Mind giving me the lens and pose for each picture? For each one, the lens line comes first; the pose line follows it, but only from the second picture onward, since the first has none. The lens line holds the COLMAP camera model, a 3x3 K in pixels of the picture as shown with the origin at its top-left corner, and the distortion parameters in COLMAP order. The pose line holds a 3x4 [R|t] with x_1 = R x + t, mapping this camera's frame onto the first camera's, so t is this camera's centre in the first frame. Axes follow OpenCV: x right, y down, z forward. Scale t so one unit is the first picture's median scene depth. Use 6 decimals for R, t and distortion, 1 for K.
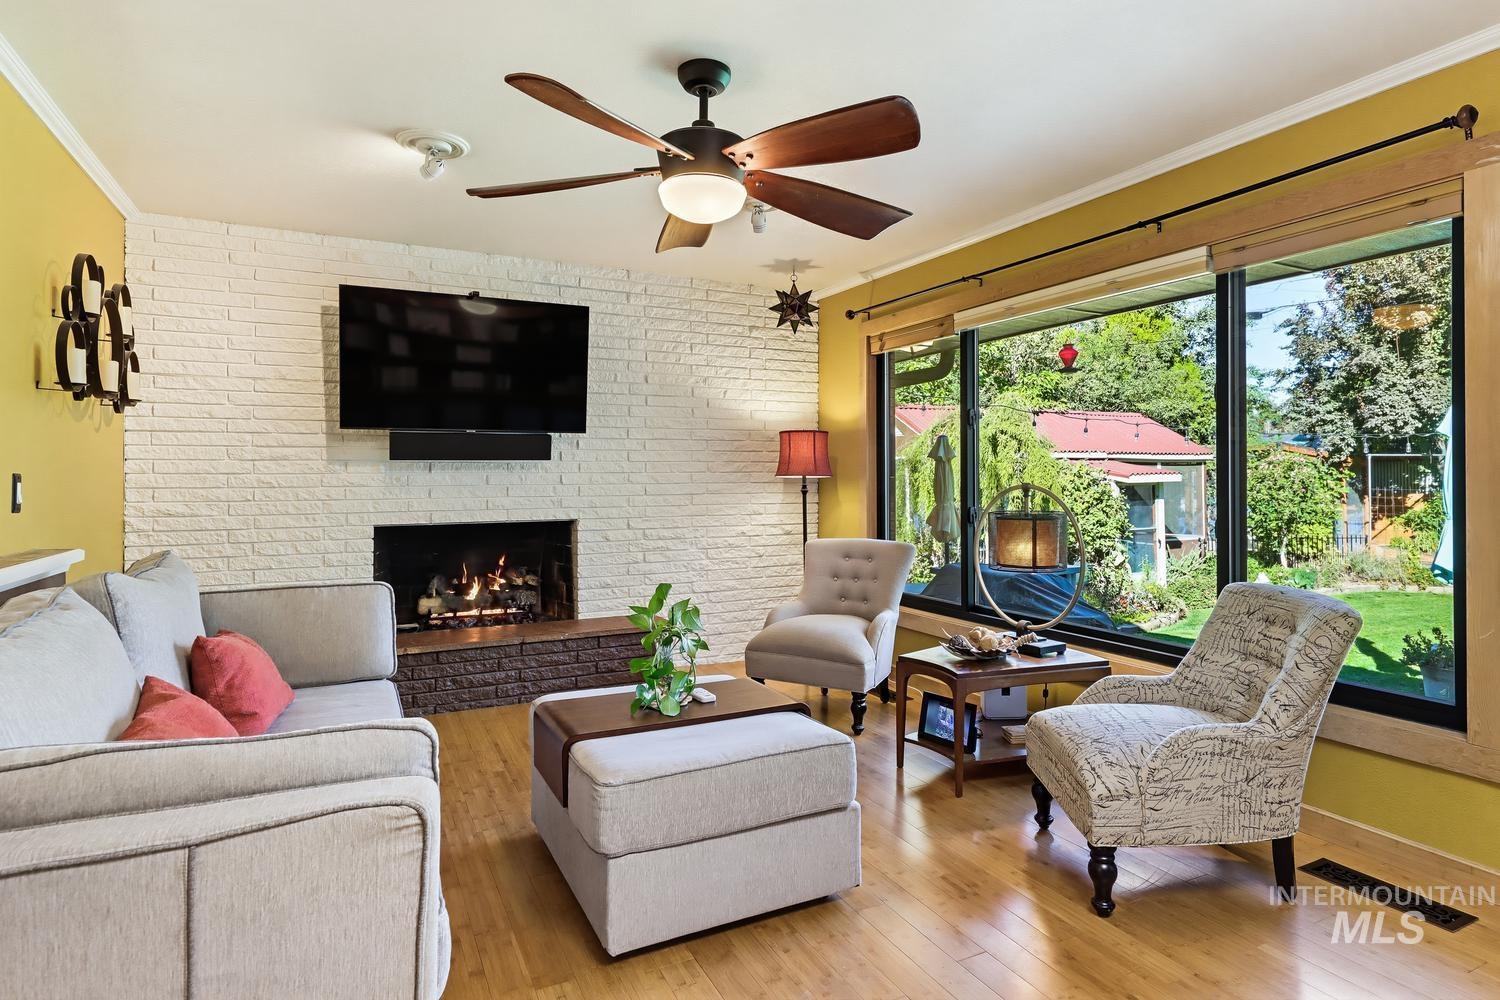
lens RADIAL K [[821.4, 0, 752.3], [0, 821.4, 475.4], [0, 0, 1]] dist [0.003031, 0.000322]
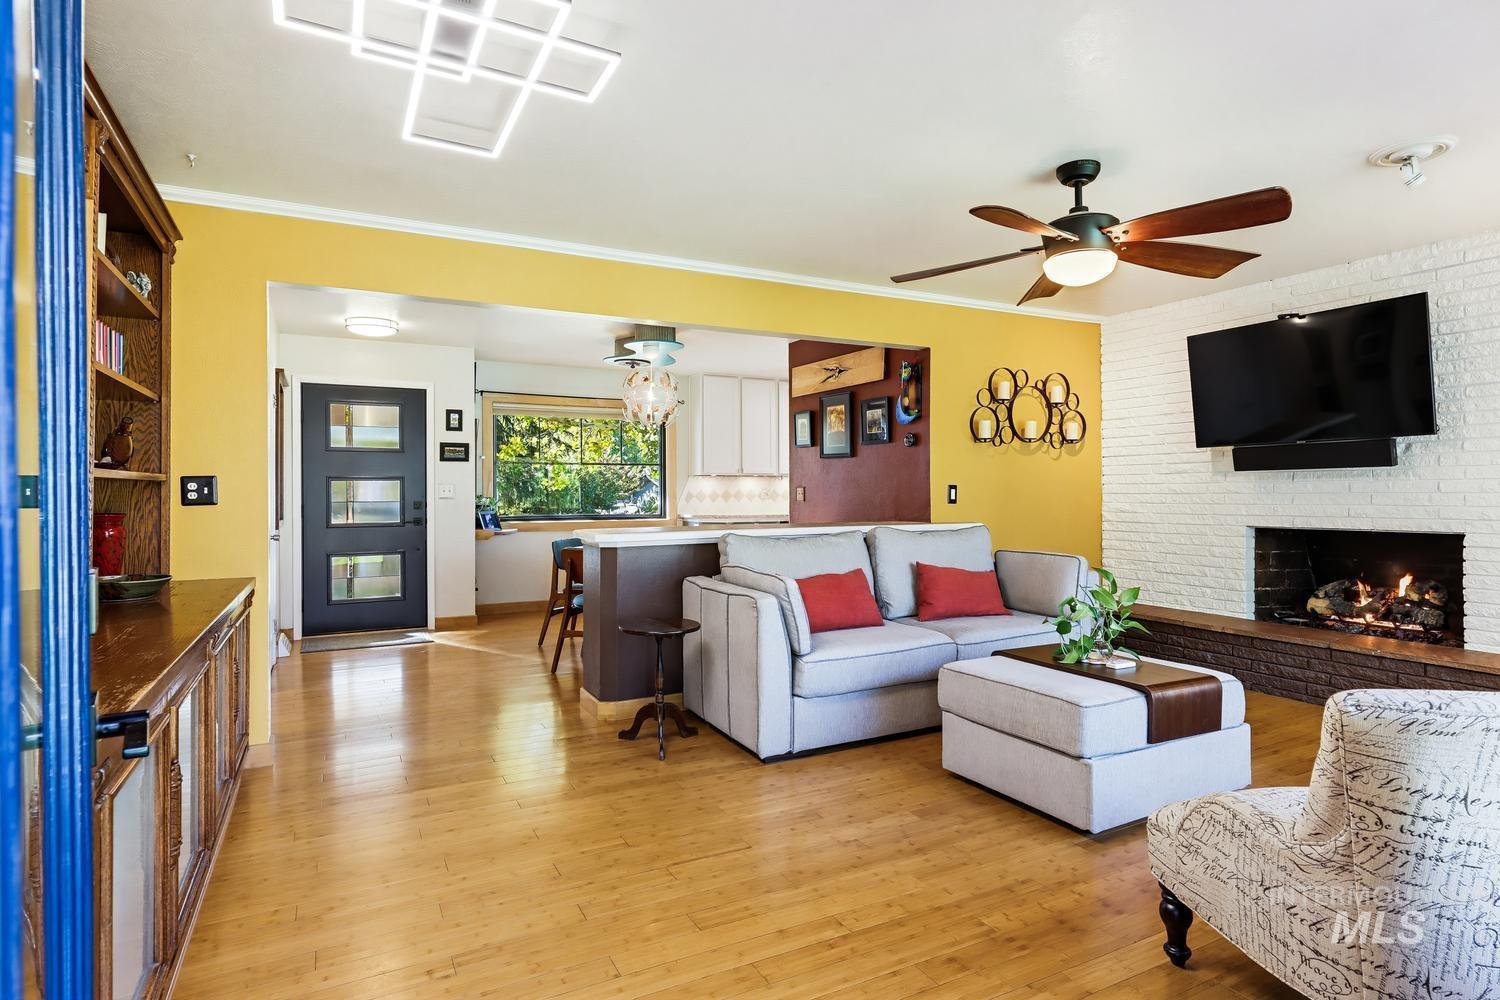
lens RADIAL K [[791.6, 0, 756.7], [0, 791.6, 492.9], [0, 0, 1]] dist [0.001025, 0.000602]
pose [[0.024067, 0.004584, -0.999700, 0.598136], [0.007154, 0.999963, 0.004757, 0.001966], [0.999685, -0.007266, 0.024033, 0.238138]]
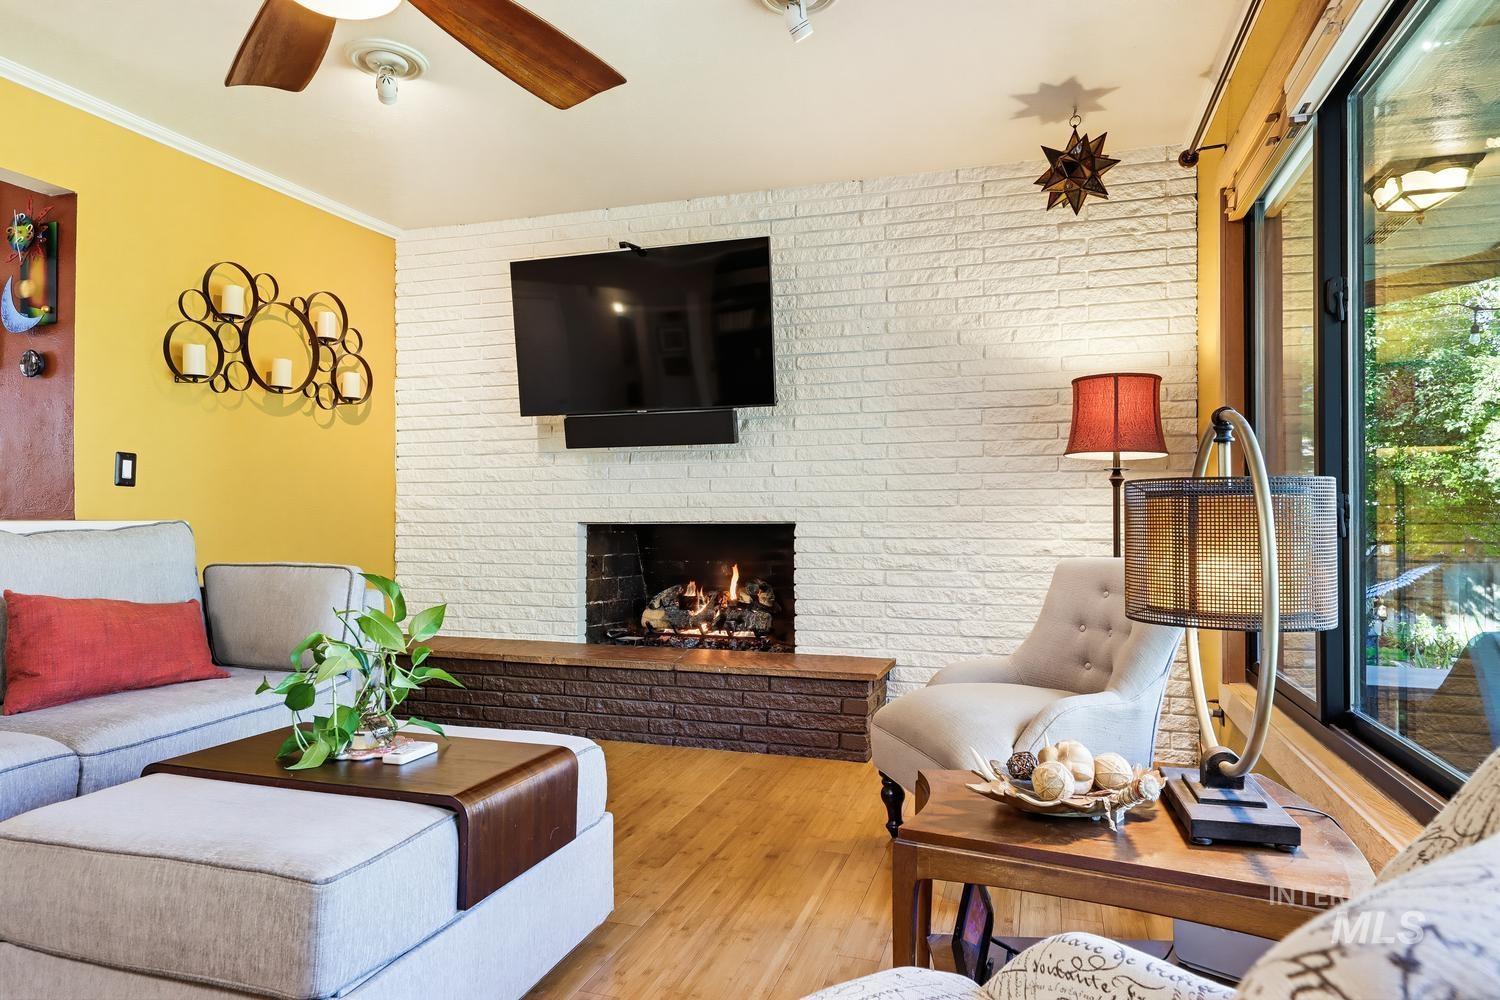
lens RADIAL K [[905.5, 0, 751.1], [0, 905.5, 503.4], [0, 0, 1]] dist [0.003907, 0.001033]
pose [[0.716077, -0.005011, -0.698003, 0.343288], [0.000437, 0.999977, -0.006730, 0.041517], [0.698021, 0.004515, 0.716063, 0.369350]]
